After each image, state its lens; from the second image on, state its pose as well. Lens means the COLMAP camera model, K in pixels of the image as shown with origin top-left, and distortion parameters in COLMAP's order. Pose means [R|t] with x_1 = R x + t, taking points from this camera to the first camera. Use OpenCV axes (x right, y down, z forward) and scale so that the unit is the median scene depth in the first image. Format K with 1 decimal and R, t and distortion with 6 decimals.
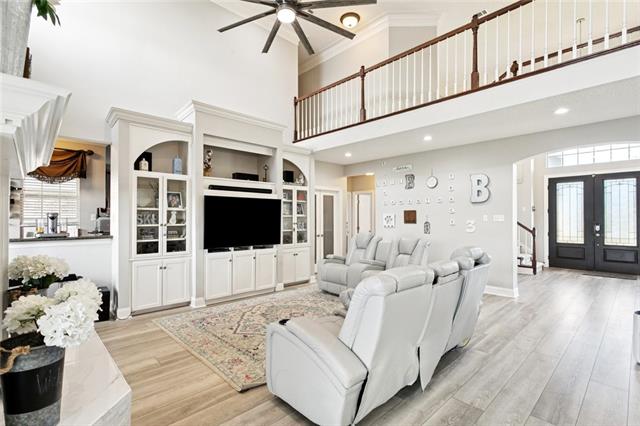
lens RADIAL K [[301.4, 0, 320.0], [0, 301.4, 213.0], [0, 0, 1]] dist [0.001404, 0.000321]
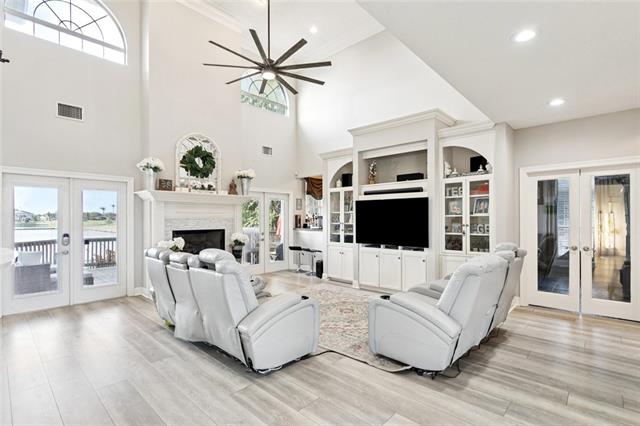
lens RADIAL K [[303.7, 0, 322.9], [0, 303.7, 219.3], [0, 0, 1]] dist [-0.018634, 0.000324]
pose [[0.071267, -0.001826, -0.997456, 0.879387], [0.015762, 0.999876, -0.000704, 0.018751], [0.997333, -0.015672, 0.071287, 0.769007]]
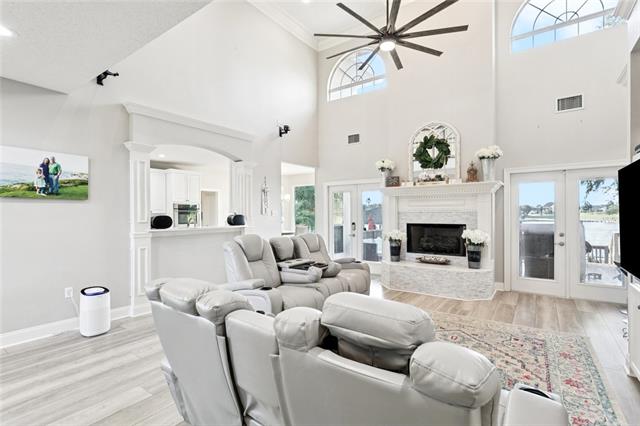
lens RADIAL K [[301.4, 0, 320.0], [0, 301.4, 213.0], [0, 0, 1]] dist [0.001404, 0.000321]
pose [[-0.981614, 0.001524, -0.190869, 0.258006], [0.004026, 0.999911, -0.012721, 0.024432], [0.190833, -0.013256, -0.981533, 1.415947]]
